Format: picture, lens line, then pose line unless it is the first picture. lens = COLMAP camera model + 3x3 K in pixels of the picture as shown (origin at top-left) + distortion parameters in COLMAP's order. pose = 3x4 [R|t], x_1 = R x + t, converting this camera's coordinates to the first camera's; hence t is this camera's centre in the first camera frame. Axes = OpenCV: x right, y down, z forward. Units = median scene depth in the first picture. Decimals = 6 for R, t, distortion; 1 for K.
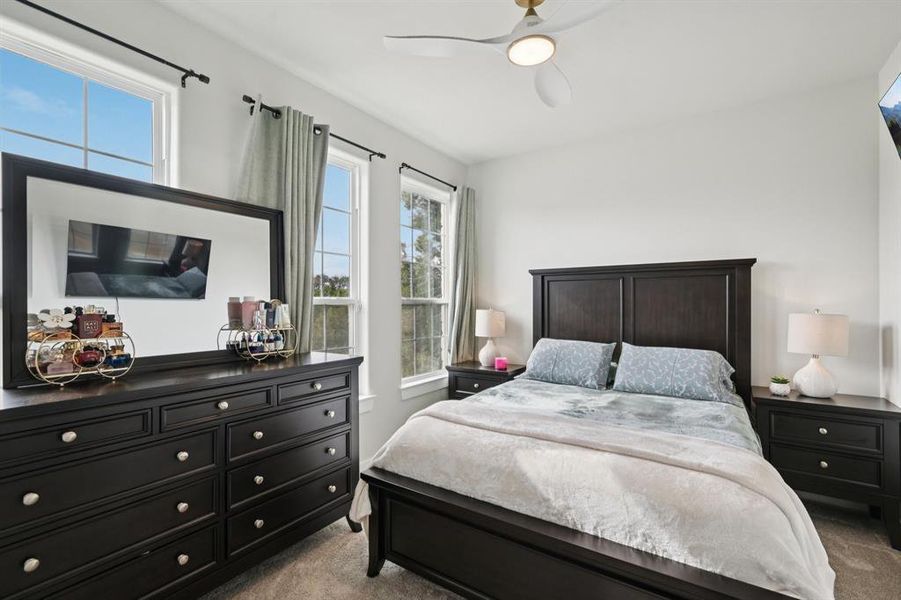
lens RADIAL K [[397.6, 0, 454.5], [0, 397.6, 301.0], [0, 0, 1]] dist [0.001058, 0.000383]
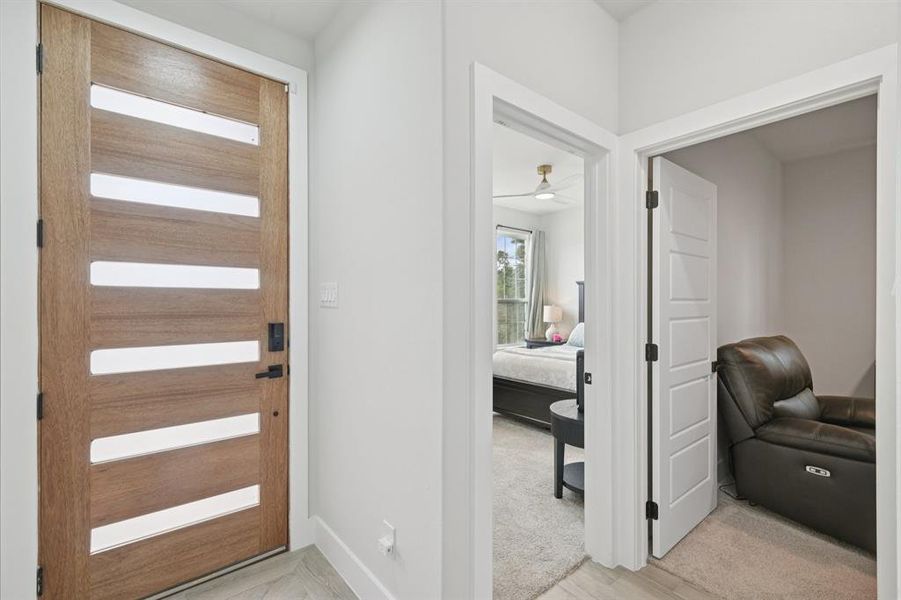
lens RADIAL K [[397.6, 0, 454.5], [0, 397.6, 301.0], [0, 0, 1]] dist [0.001058, 0.000383]
pose [[0.958604, 0.011479, -0.284510, 0.164939], [-0.010667, 0.999933, 0.004401, 0.000706], [0.284541, -0.001184, 0.958663, -0.666348]]
